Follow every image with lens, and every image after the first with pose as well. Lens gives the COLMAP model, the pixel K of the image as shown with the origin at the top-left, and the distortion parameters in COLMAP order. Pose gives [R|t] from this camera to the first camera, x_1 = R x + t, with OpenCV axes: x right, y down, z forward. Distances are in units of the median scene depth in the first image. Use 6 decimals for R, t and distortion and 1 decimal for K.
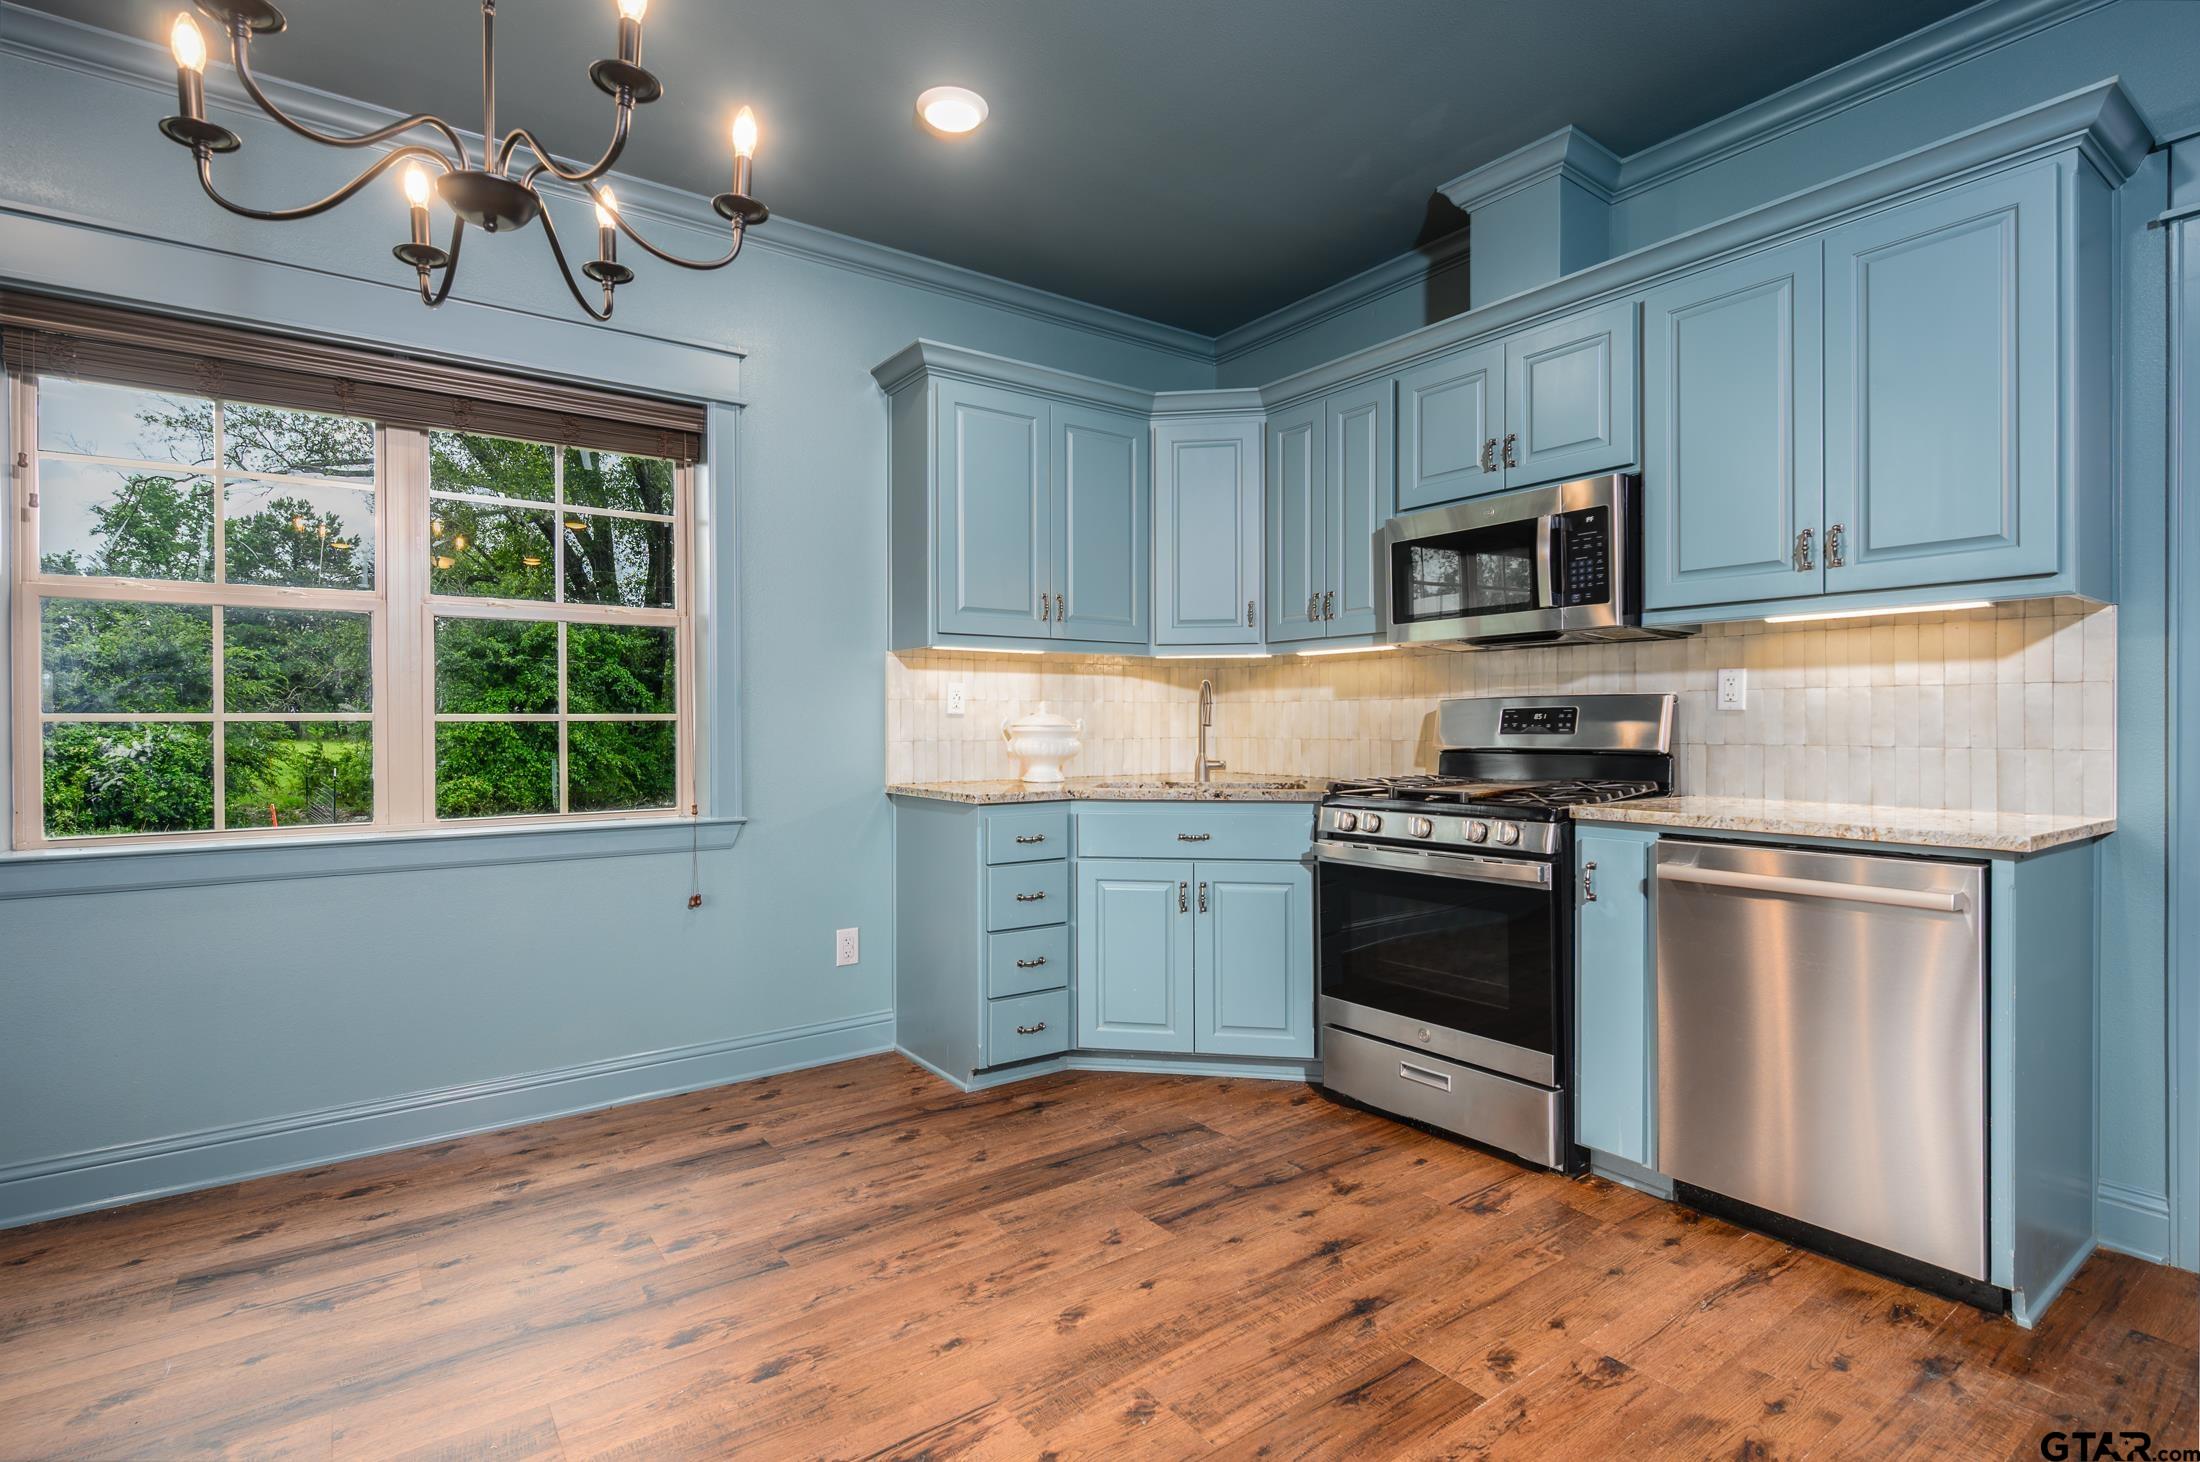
lens RADIAL K [[1057.5, 0, 1100.3], [0, 1057.5, 726.0], [0, 0, 1]] dist [-0.002000, 0.000413]
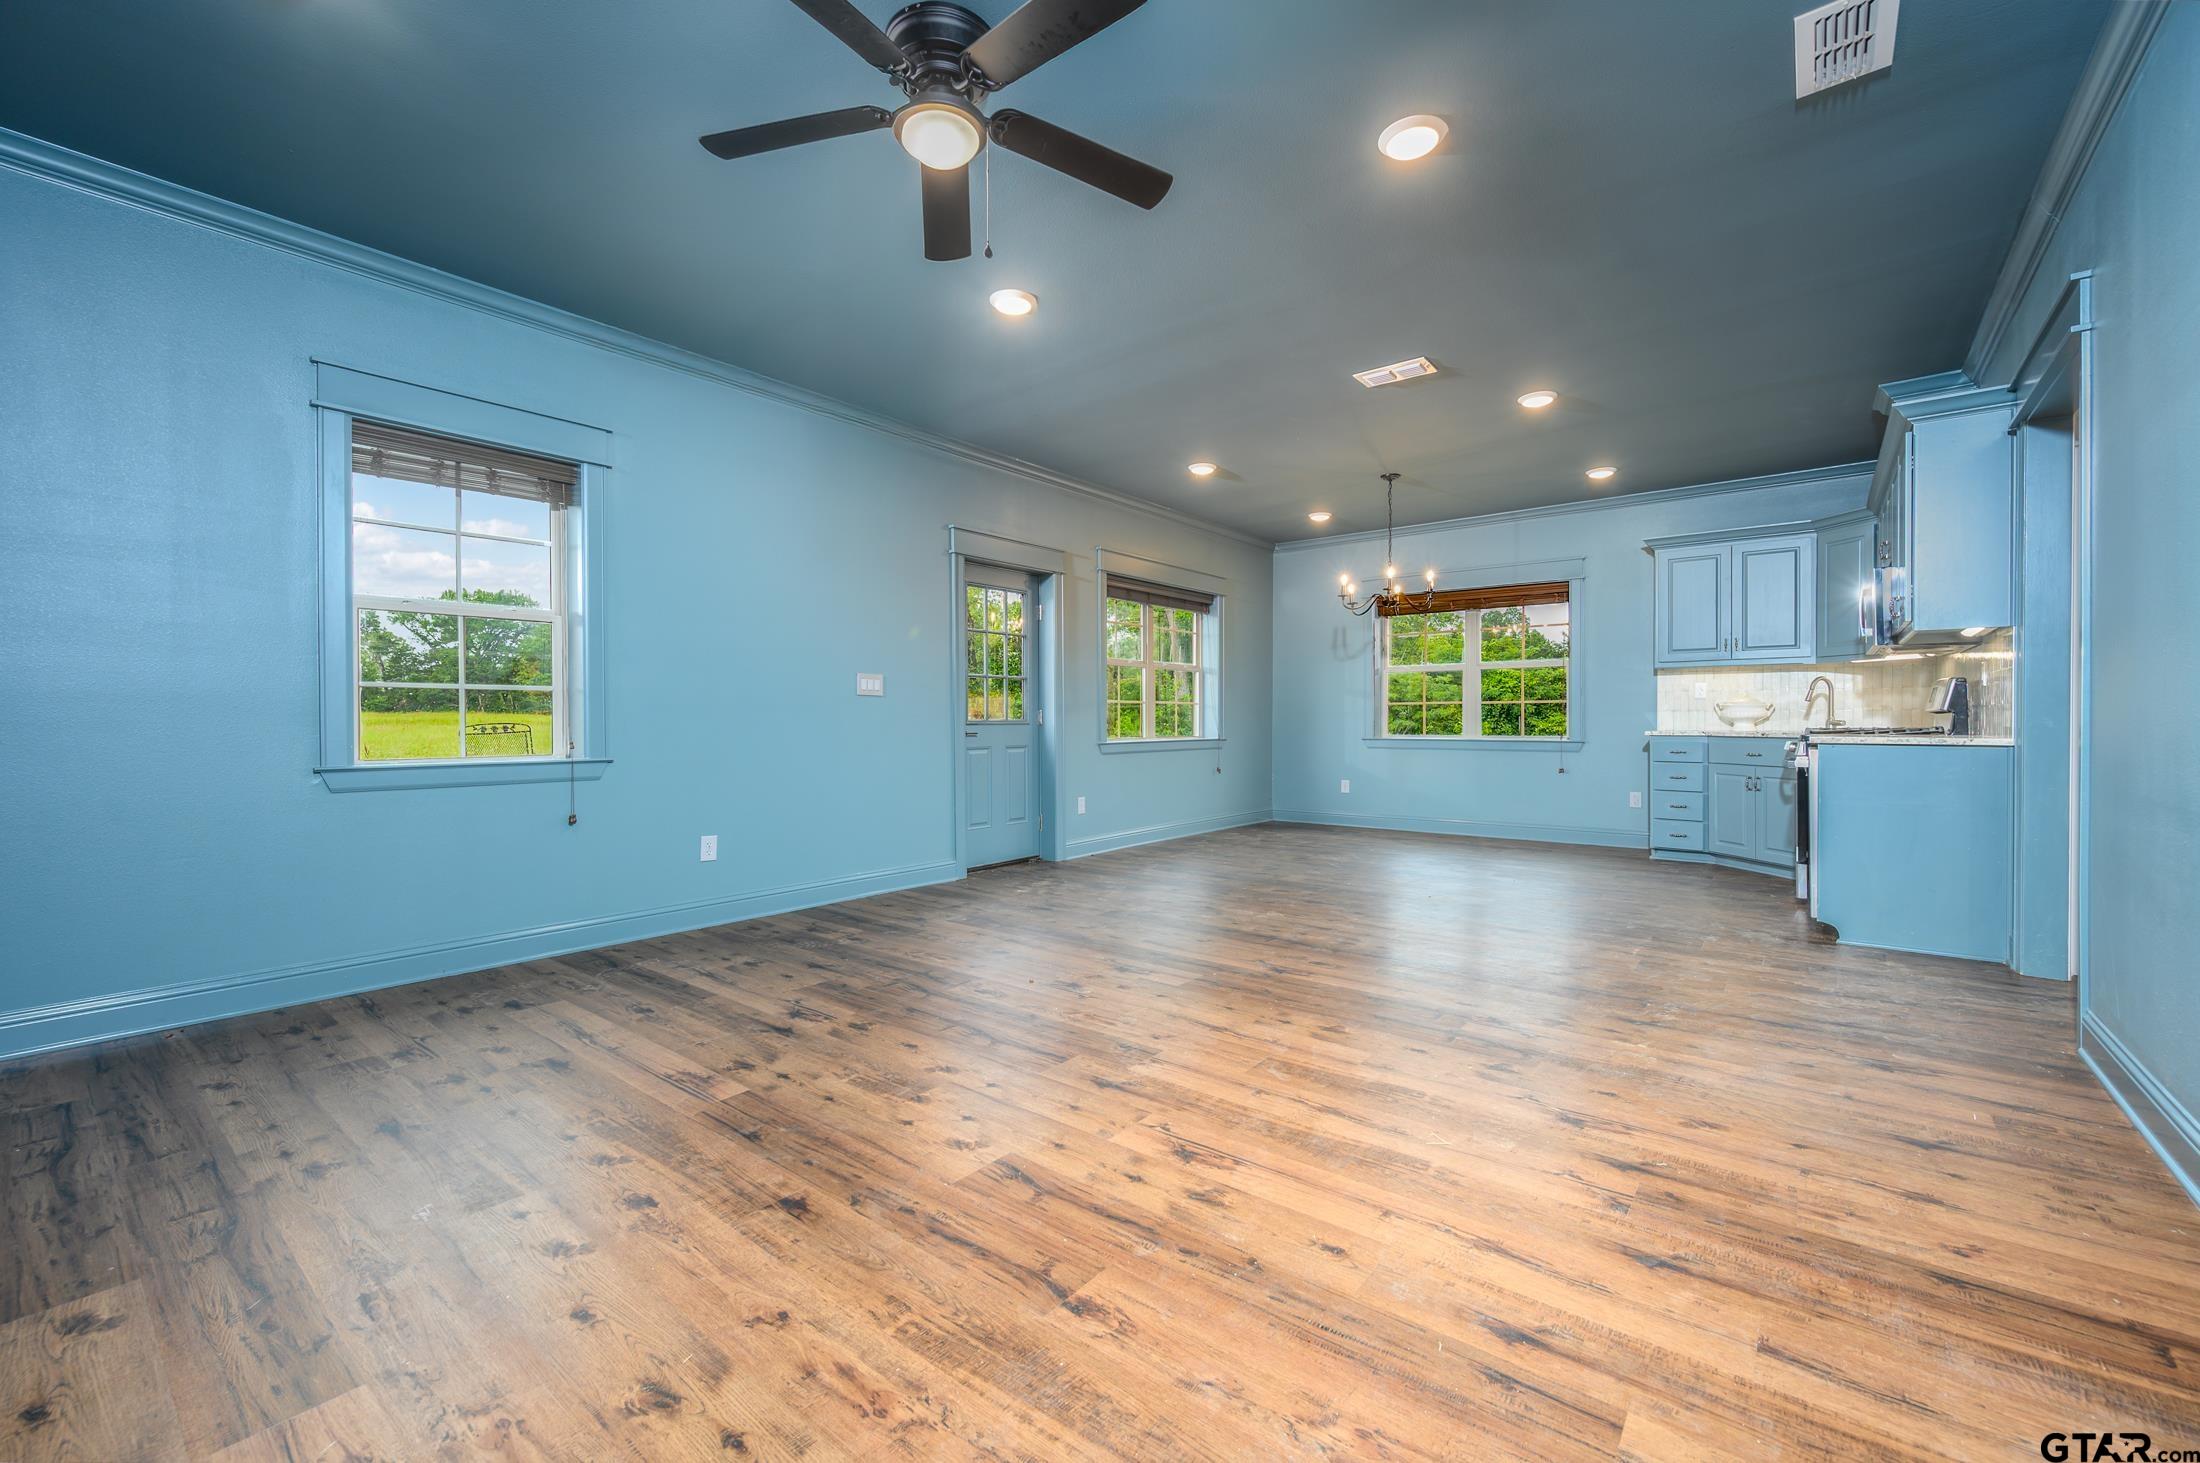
lens RADIAL K [[872.8, 0, 1098.8], [0, 872.8, 725.6], [0, 0, 1]] dist [-0.003187, 0.000710]
pose [[0.271134, 0.008152, -0.962507, 1.549572], [0.002431, 0.999955, 0.009154, 0.032989], [0.962539, -0.004821, 0.271102, -0.782946]]
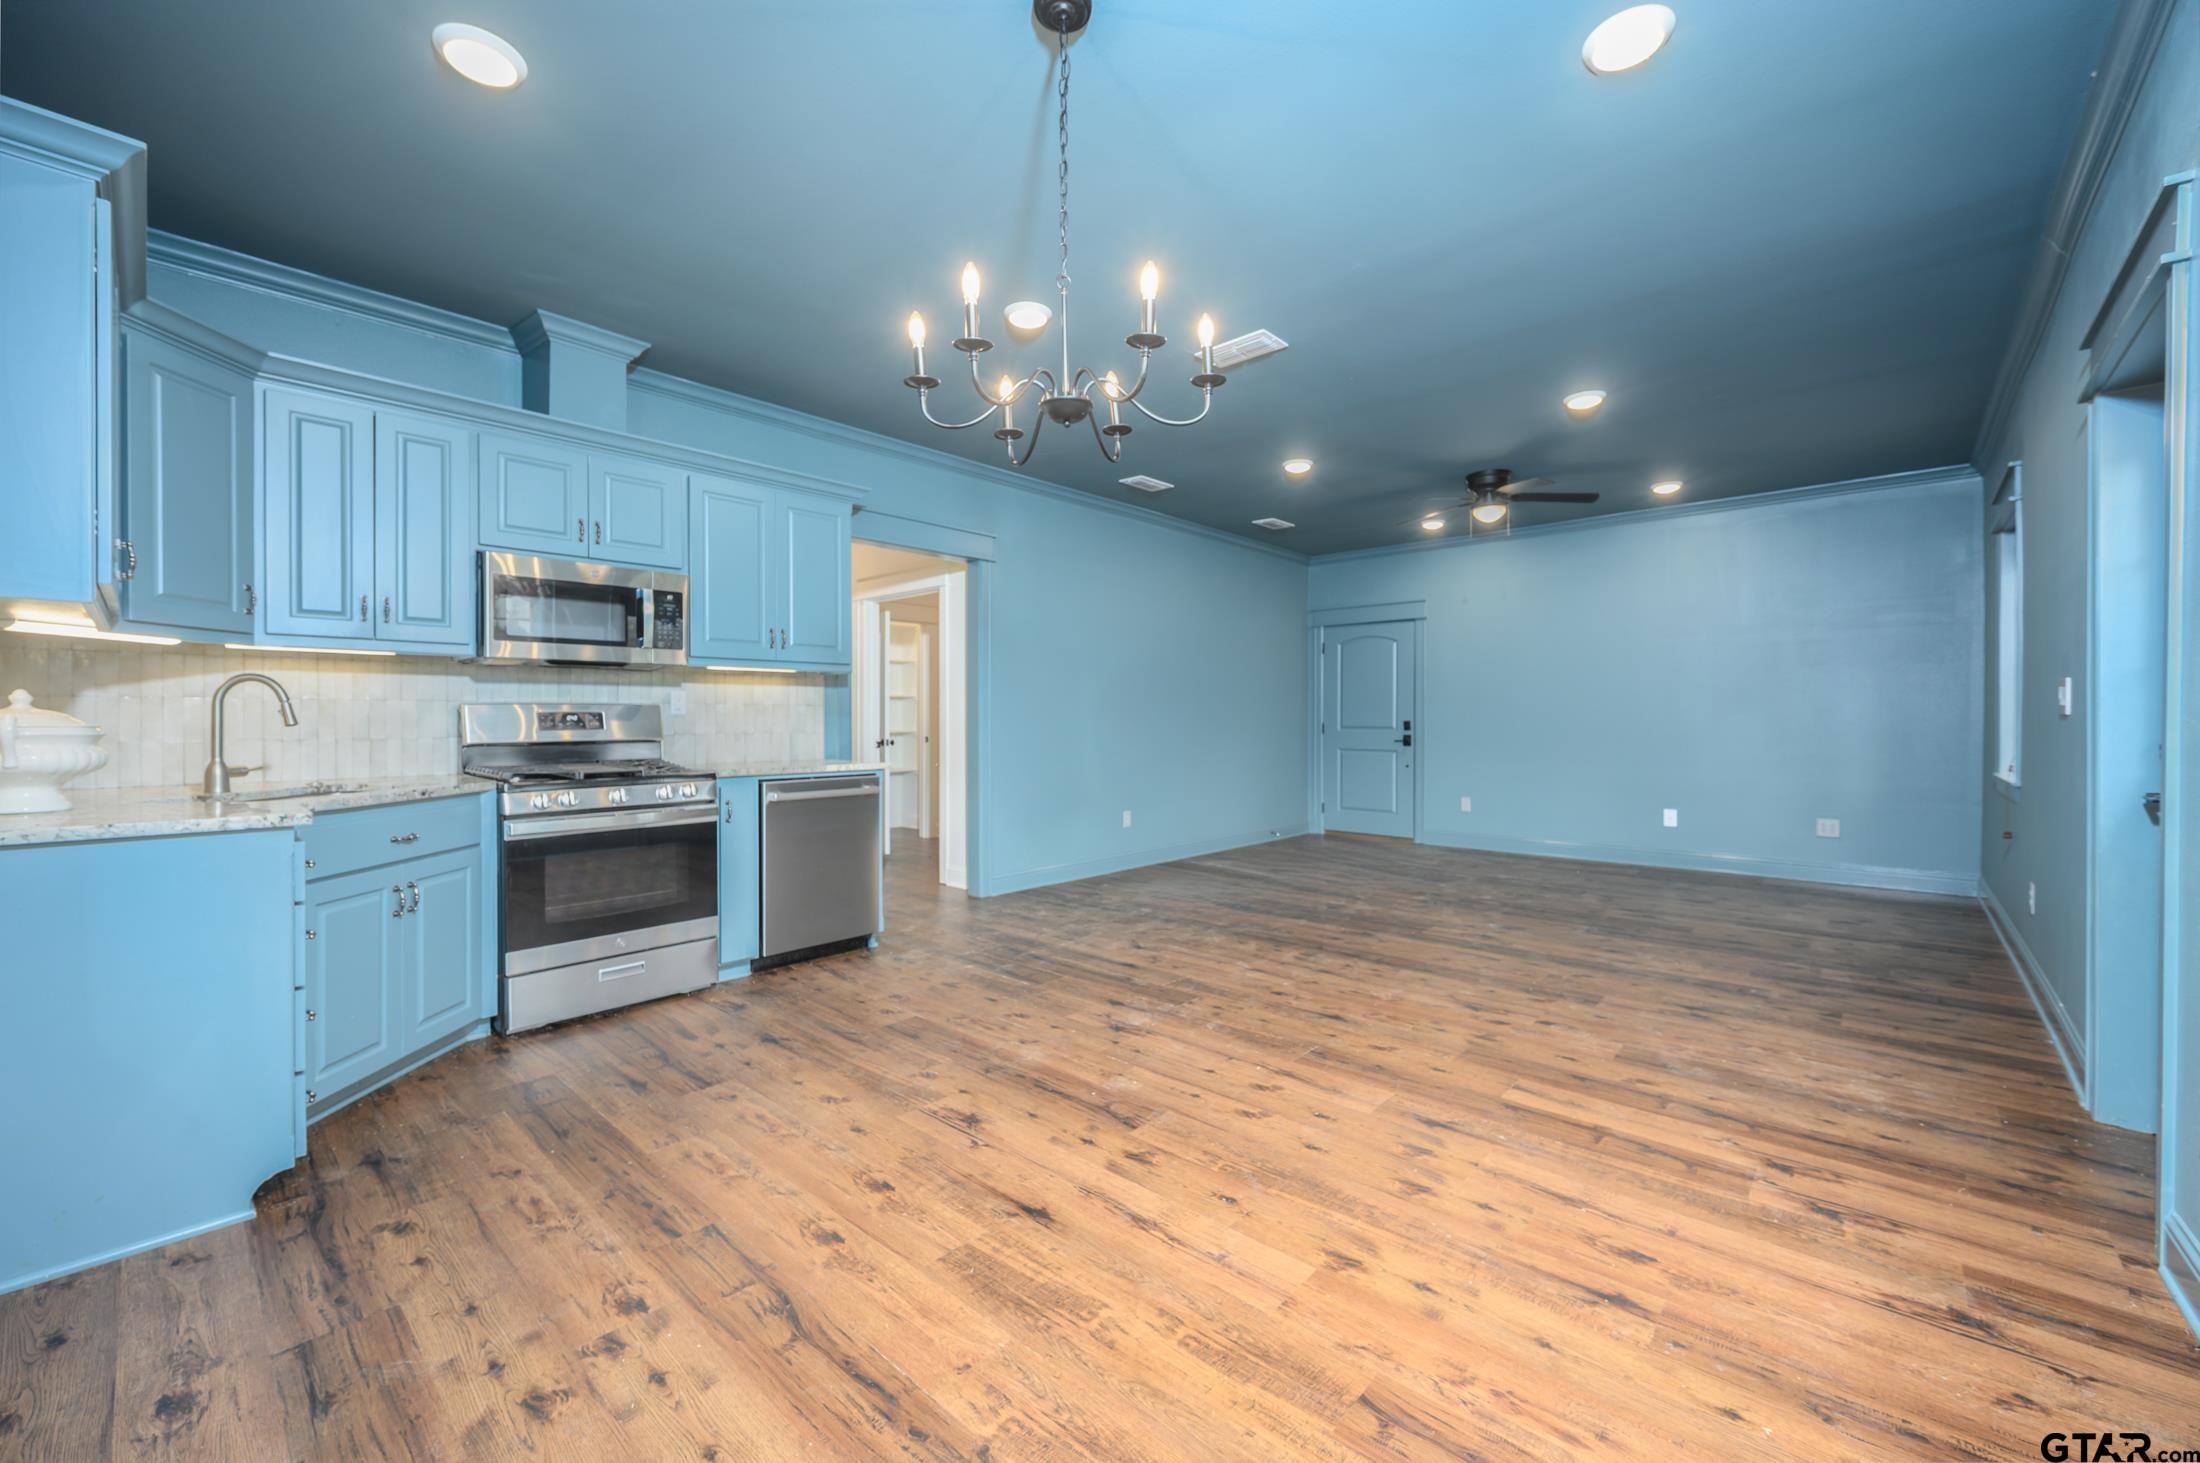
lens RADIAL K [[872.8, 0, 1092.8], [0, 872.8, 718.4], [0, 0, 1]] dist [-0.003187, 0.000710]
pose [[-0.202564, 0.003196, 0.979264, -0.931592], [0.003181, 0.999992, -0.002606, -0.003113], [-0.979264, 0.002587, -0.202573, 0.594635]]
